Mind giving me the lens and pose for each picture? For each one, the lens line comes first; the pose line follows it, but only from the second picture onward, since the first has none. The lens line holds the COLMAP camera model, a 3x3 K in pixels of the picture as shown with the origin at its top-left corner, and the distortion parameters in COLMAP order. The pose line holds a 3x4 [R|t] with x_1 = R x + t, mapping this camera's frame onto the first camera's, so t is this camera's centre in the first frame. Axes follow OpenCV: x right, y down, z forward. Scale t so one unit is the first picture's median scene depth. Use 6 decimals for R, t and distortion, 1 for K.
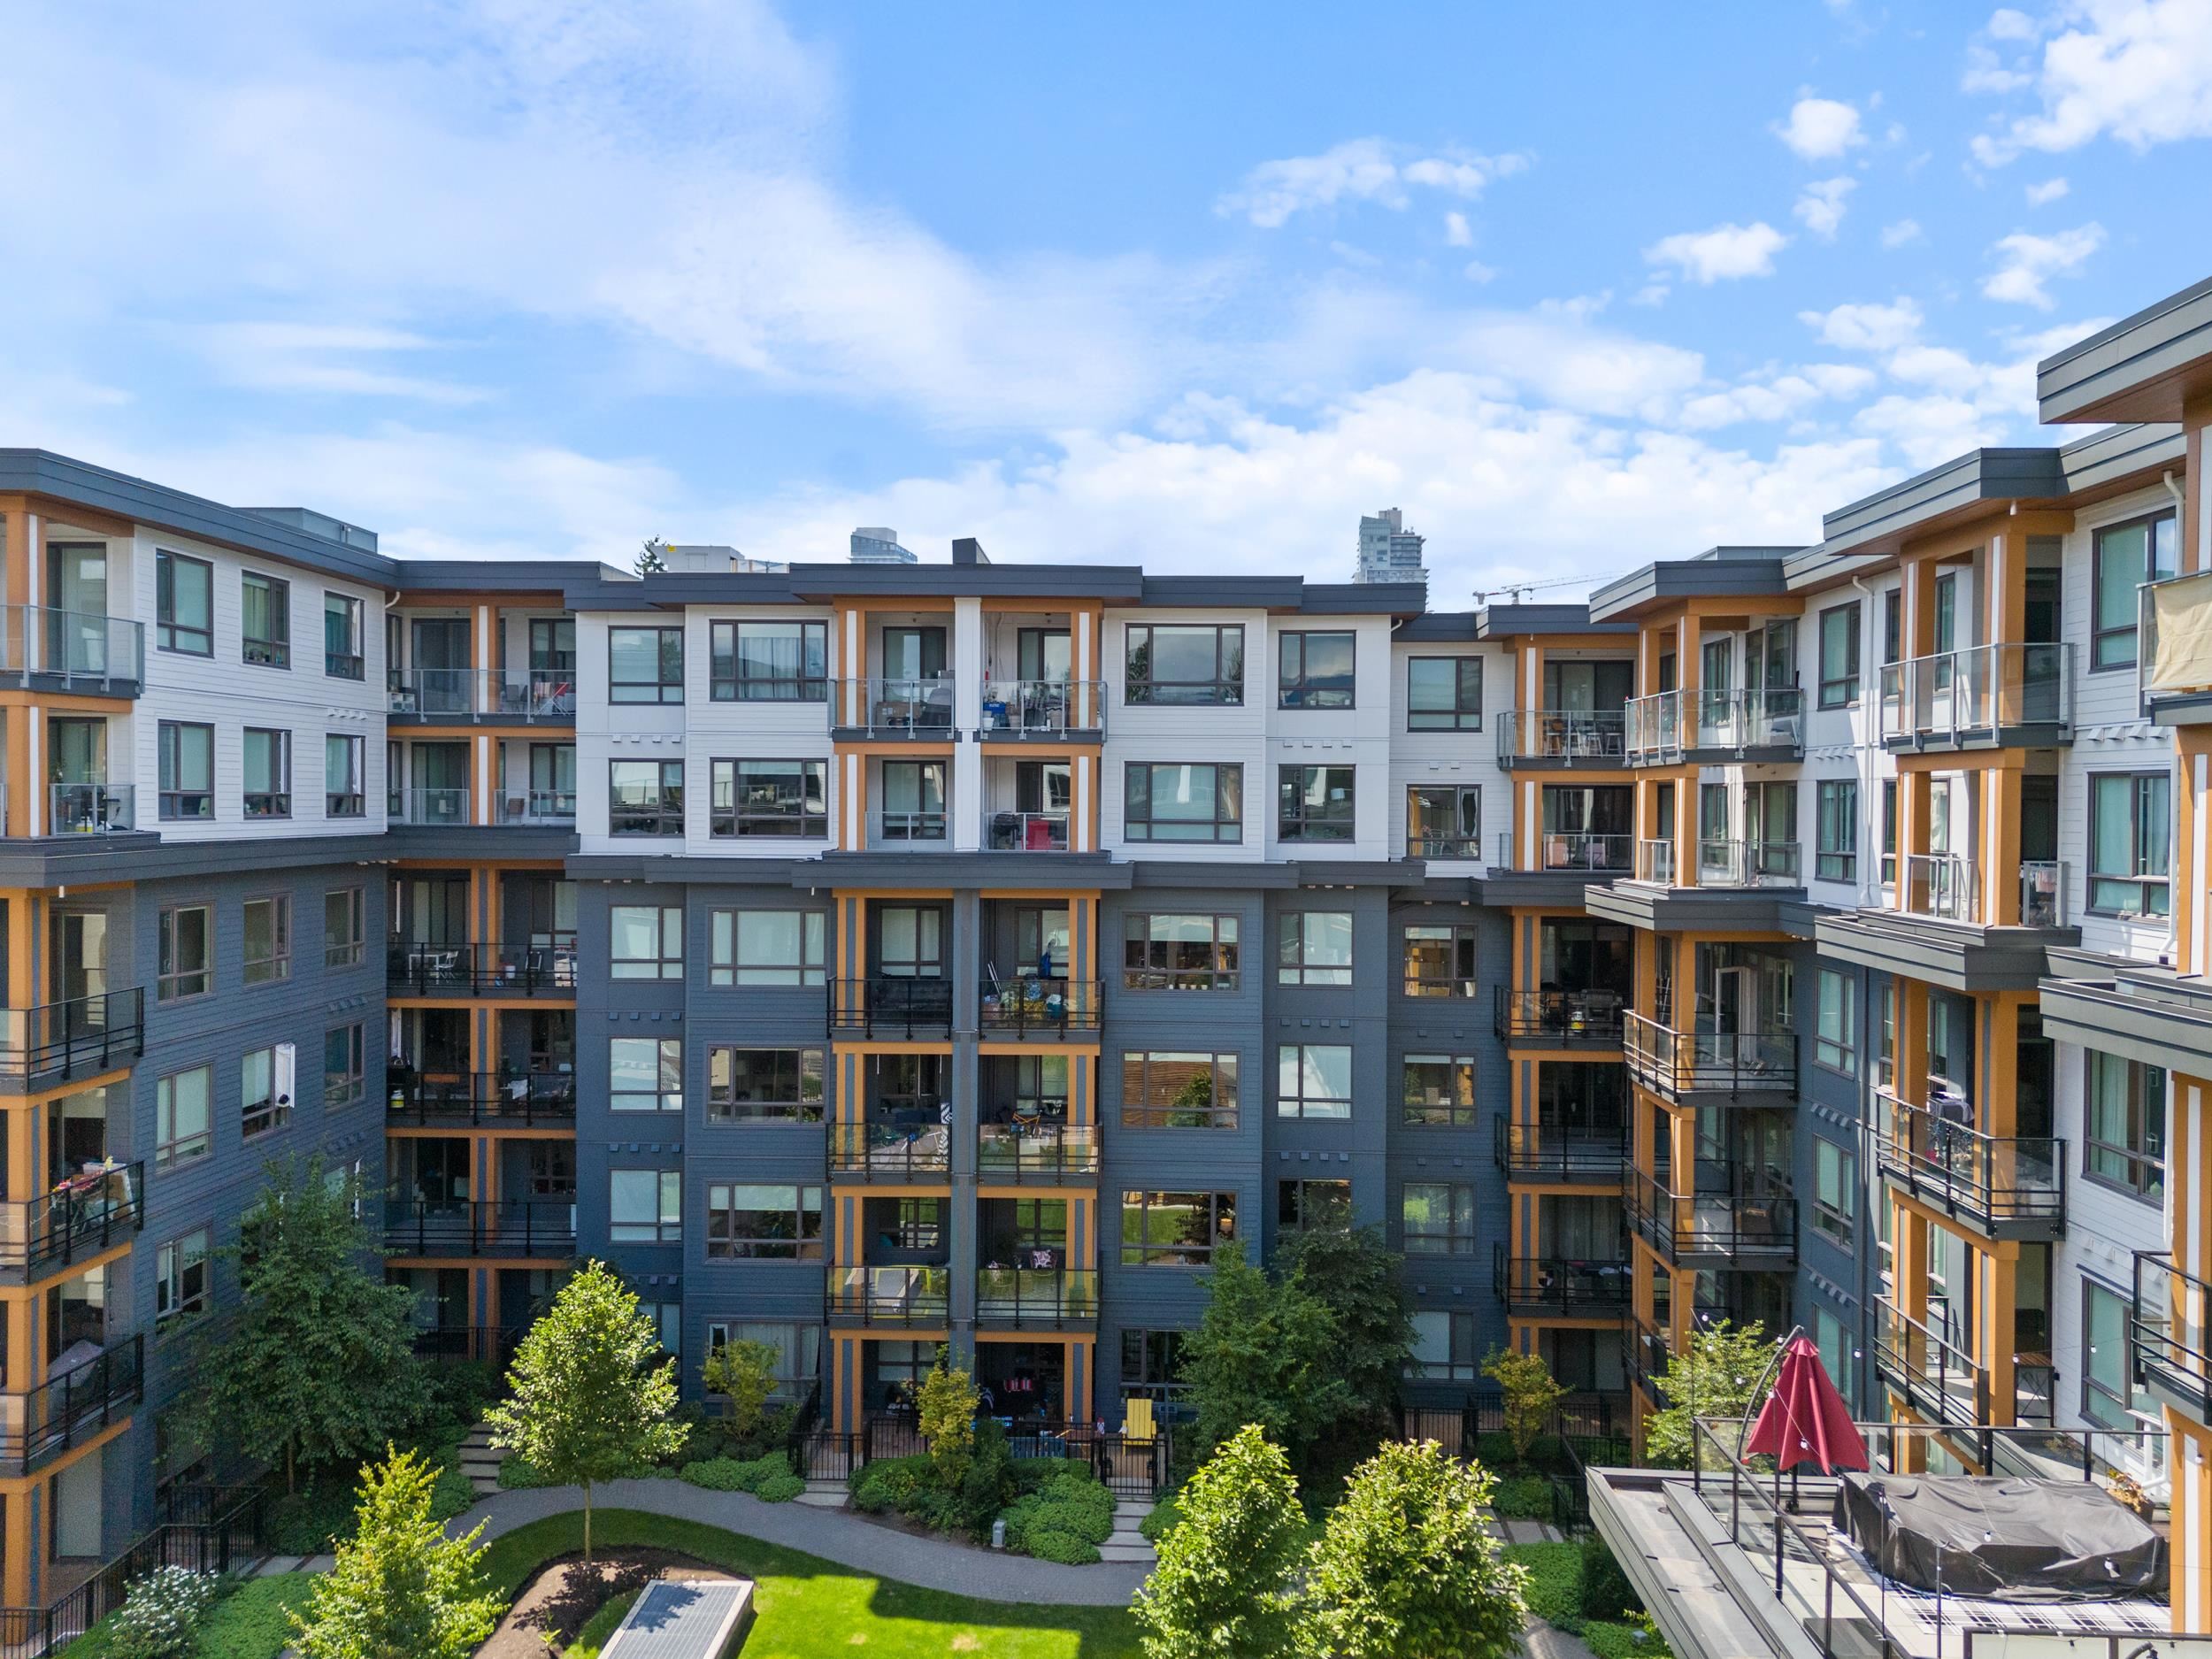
lens RADIAL K [[1637.0, 0, 1094.4], [0, 1637.0, 807.6], [0, 0, 1]] dist [0.012810, 0.001549]
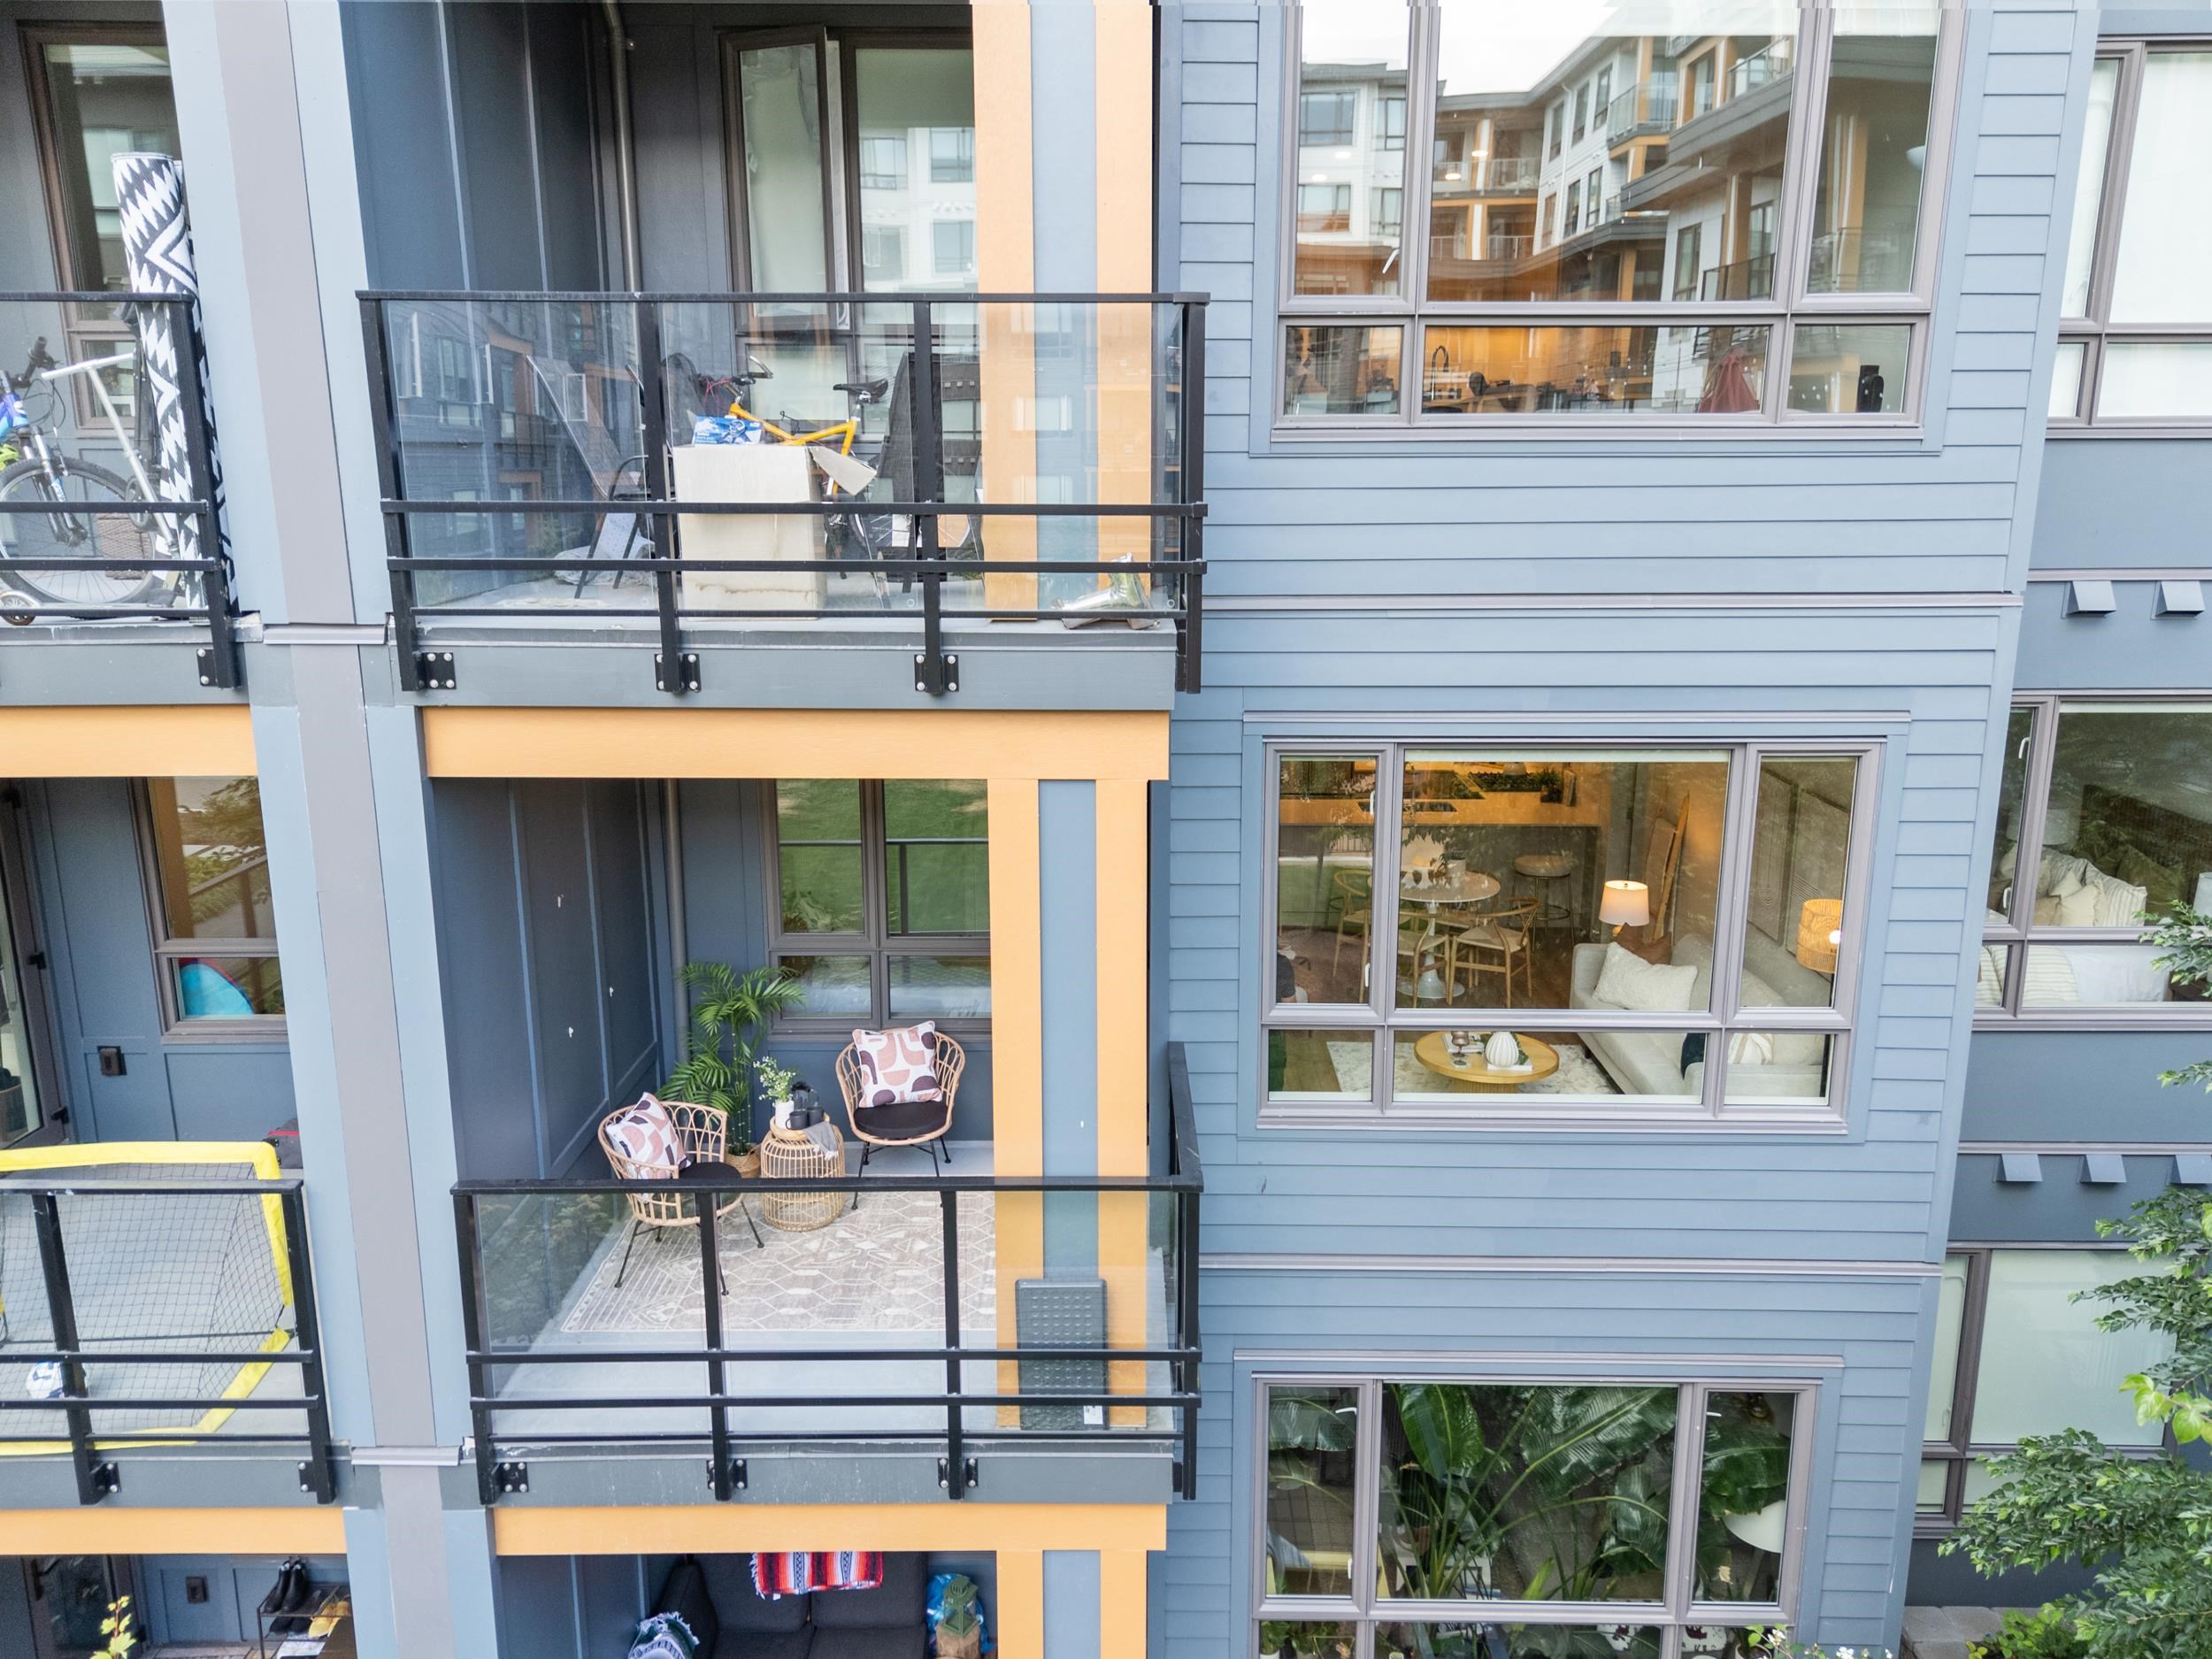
lens RADIAL K [[1637.0, 0, 1111.9], [0, 1637.0, 834.4], [0, 0, 1]] dist [0.012810, 0.001549]
pose [[0.999359, -0.017874, 0.031004, -0.008915], [0.010682, 0.975833, 0.218256, 0.200035], [-0.034155, -0.217785, 0.975399, 0.801829]]
